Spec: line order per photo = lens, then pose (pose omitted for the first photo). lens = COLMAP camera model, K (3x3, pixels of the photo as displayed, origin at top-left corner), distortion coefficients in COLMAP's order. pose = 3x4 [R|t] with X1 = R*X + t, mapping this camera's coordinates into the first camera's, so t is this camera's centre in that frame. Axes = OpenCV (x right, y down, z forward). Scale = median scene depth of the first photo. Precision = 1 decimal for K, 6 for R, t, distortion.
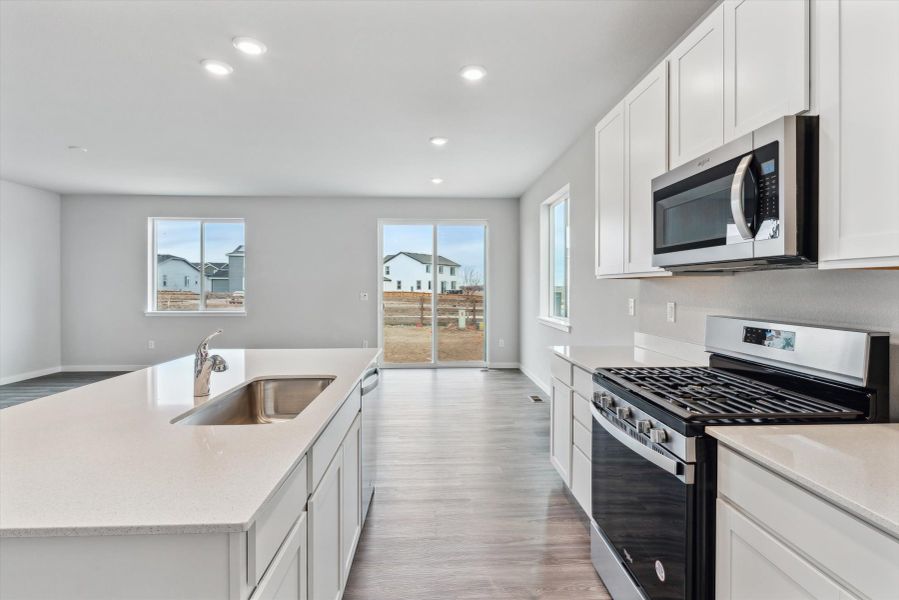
lens RADIAL K [[424.6, 0, 450.4], [0, 424.6, 288.1], [0, 0, 1]] dist [-0.002026, -0.000127]
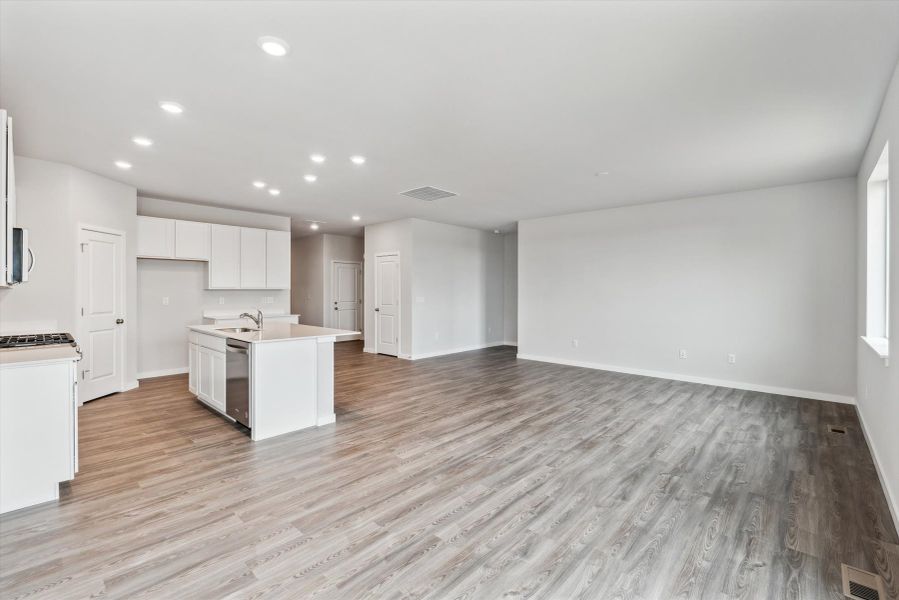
lens RADIAL K [[424.6, 0, 450.4], [0, 424.6, 288.1], [0, 0, 1]] dist [-0.002026, -0.000127]
pose [[-0.703035, -0.008495, -0.711104, 0.164484], [-0.006582, 0.999964, -0.005438, -0.009388], [0.711124, 0.000857, -0.703066, 1.175985]]
